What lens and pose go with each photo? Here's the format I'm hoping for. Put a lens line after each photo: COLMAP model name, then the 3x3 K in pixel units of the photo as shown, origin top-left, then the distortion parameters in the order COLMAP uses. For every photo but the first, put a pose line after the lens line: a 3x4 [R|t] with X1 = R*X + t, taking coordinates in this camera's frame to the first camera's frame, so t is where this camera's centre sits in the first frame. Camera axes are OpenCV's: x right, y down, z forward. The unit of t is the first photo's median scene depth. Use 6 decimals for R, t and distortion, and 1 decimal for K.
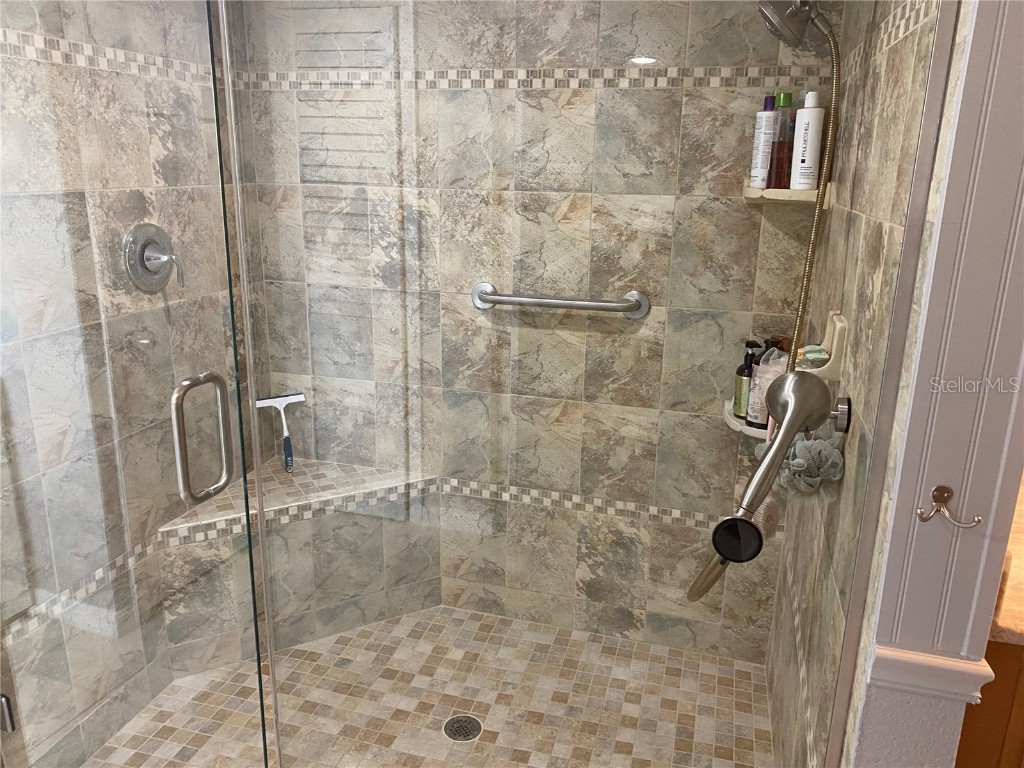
lens RADIAL K [[783.8, 0, 511.4], [0, 783.8, 379.0], [0, 0, 1]] dist [0.012656, -0.000634]
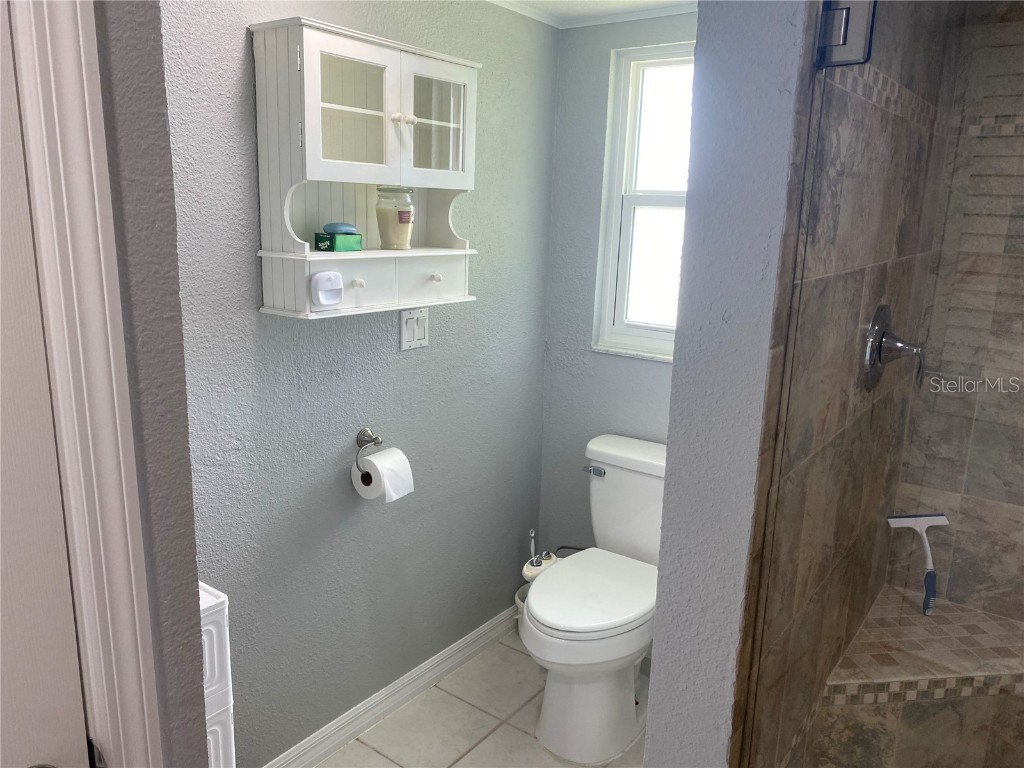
lens RADIAL K [[783.8, 0, 510.7], [0, 783.8, 386.6], [0, 0, 1]] dist [0.012656, -0.000634]
pose [[0.934311, 0.087166, -0.345637, -0.442100], [-0.105081, 0.993903, -0.033398, -0.040399], [0.340618, 0.067524, 0.937774, 0.110161]]
